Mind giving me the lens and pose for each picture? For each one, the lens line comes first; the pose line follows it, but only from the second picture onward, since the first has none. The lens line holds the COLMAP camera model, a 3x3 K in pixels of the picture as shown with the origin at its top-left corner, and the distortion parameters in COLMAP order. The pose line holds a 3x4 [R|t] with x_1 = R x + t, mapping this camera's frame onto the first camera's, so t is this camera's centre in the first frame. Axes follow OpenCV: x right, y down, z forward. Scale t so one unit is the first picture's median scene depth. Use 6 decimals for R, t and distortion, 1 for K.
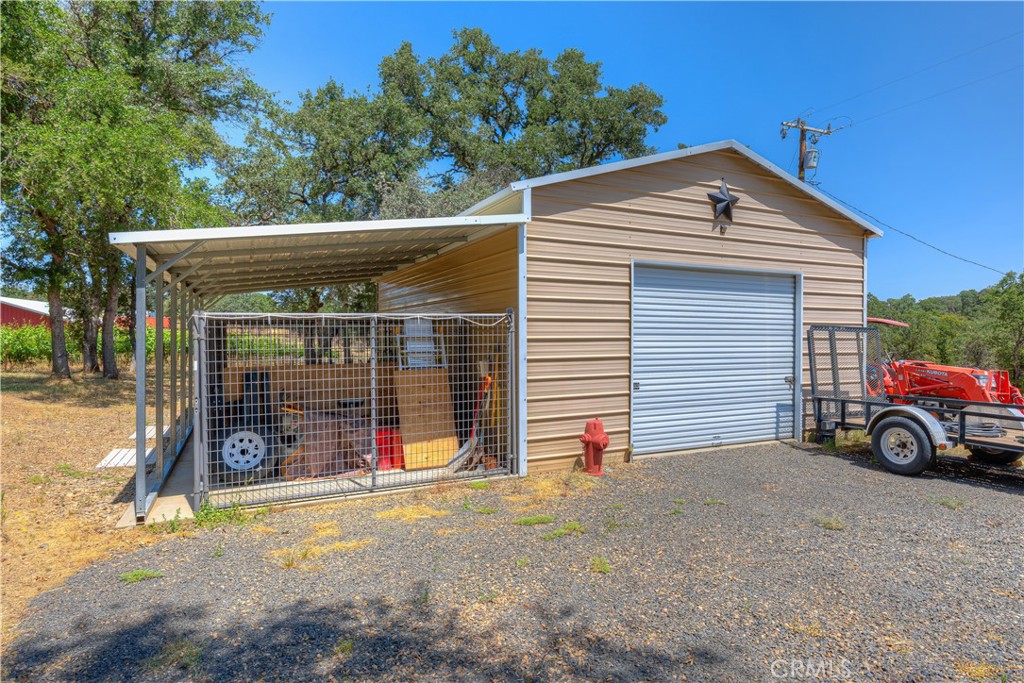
lens RADIAL K [[564.0, 0, 509.9], [0, 564.0, 343.1], [0, 0, 1]] dist [0.000653, 0.000066]
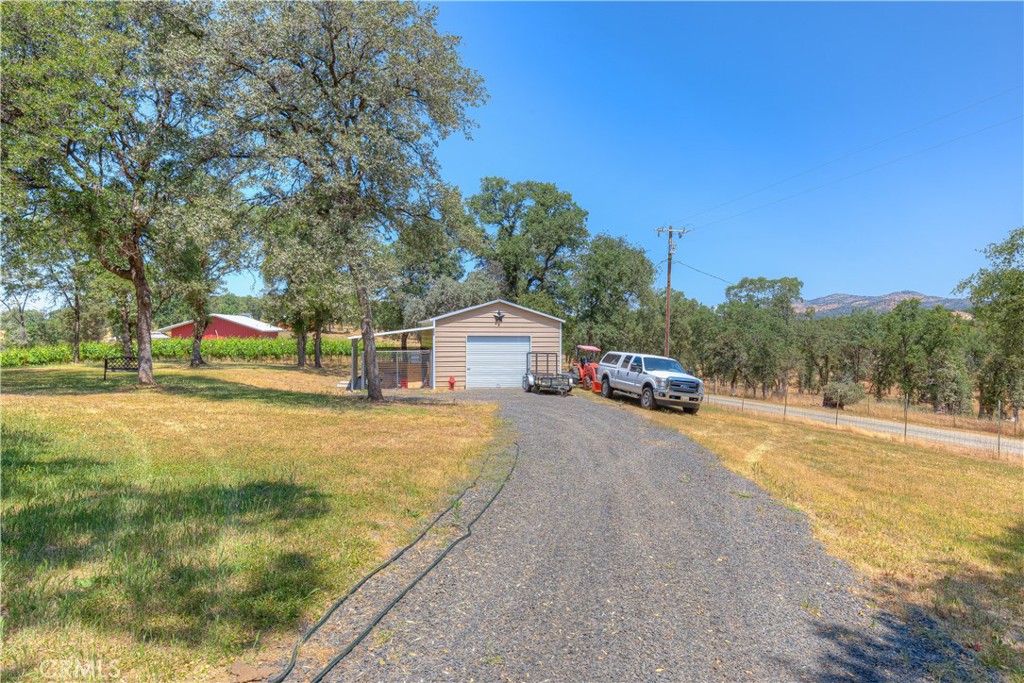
lens RADIAL K [[584.9, 0, 513.6], [0, 584.9, 339.0], [0, 0, 1]] dist [-0.000670, -0.000011]
pose [[0.978459, 0.005660, -0.206361, 1.227633], [-0.006613, 0.999970, -0.003927, -0.101287], [0.206333, 0.005207, 0.978468, -2.539385]]
